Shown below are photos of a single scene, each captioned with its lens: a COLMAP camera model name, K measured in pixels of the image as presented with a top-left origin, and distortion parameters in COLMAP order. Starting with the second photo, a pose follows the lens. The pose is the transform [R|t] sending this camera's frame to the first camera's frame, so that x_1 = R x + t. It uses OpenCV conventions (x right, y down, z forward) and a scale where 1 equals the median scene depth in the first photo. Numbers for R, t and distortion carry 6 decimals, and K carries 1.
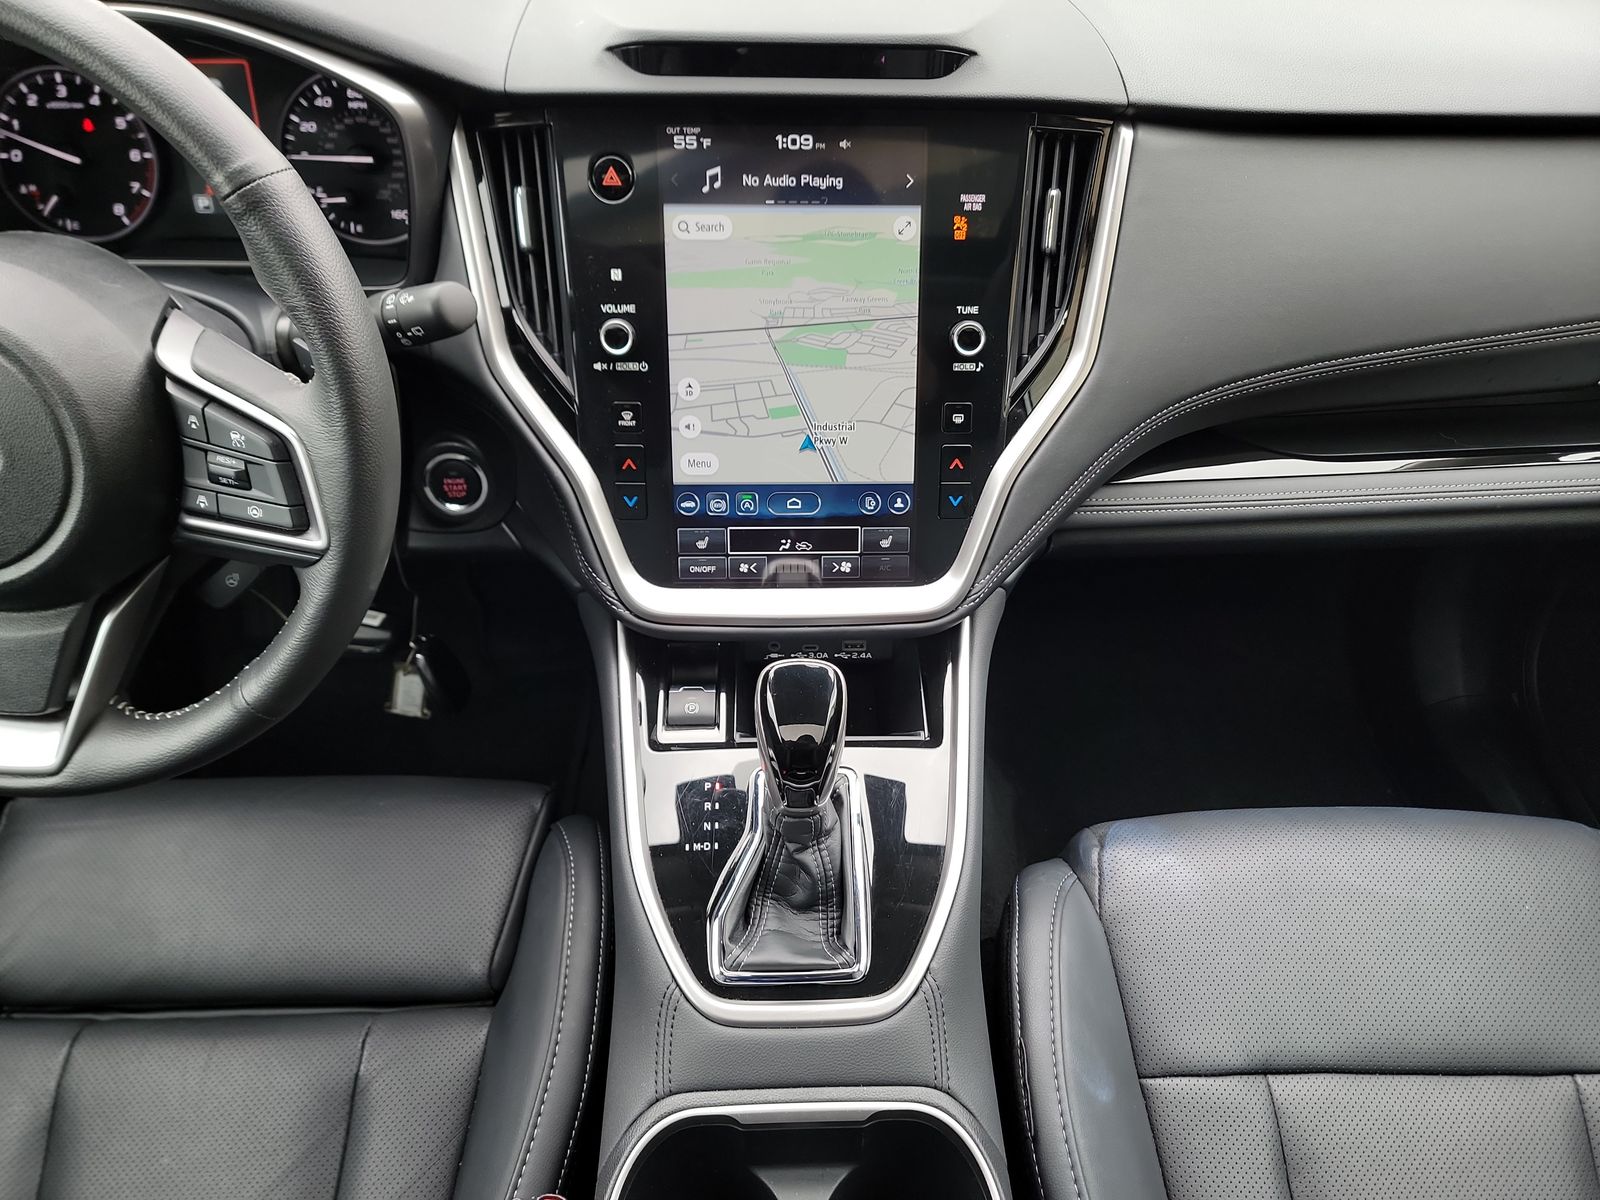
lens RADIAL K [[1129.4, 0, 908.3], [0, 1129.4, 648.5], [0, 0, 1]] dist [0.018263, -0.037670]
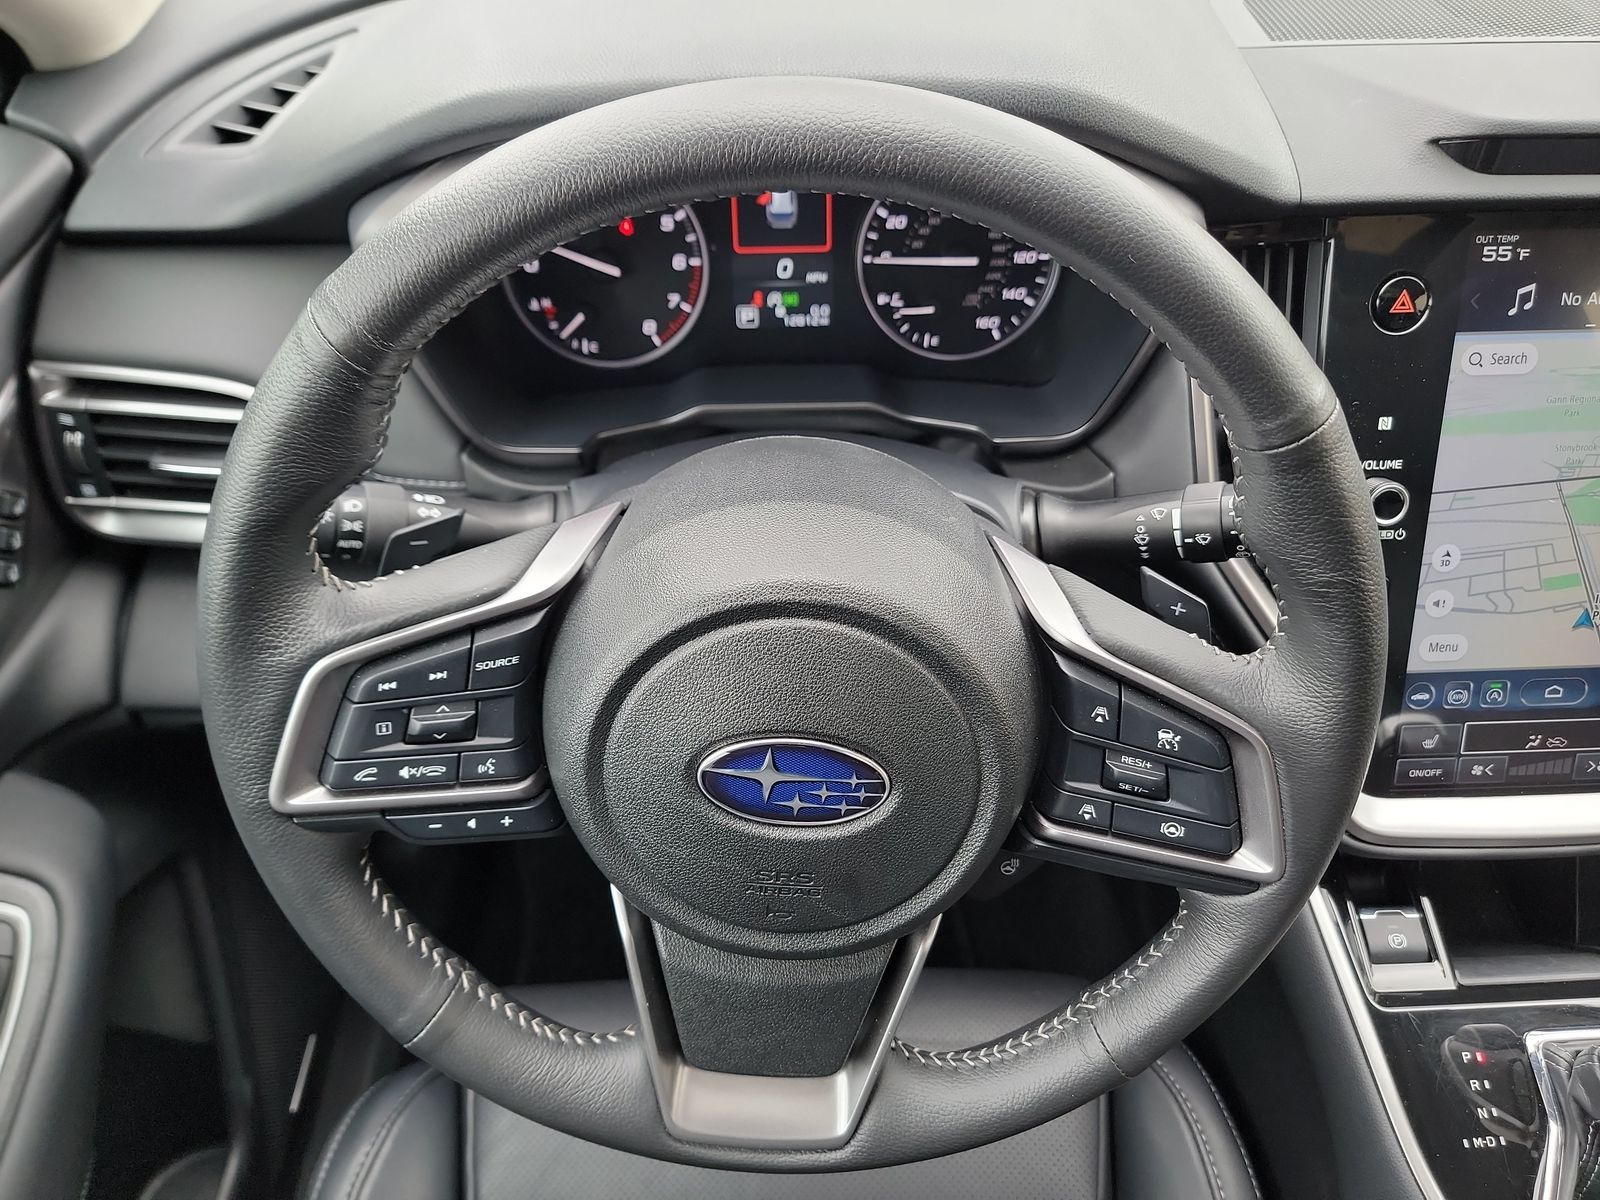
lens RADIAL K [[1129.4, 0, 808.8], [0, 1129.4, 604.0], [0, 0, 1]] dist [0.018263, -0.037670]
pose [[0.999221, -0.019397, -0.034358, -0.599120], [0.020144, 0.999565, 0.021535, -0.219615], [0.033926, -0.022210, 0.999178, 0.198259]]
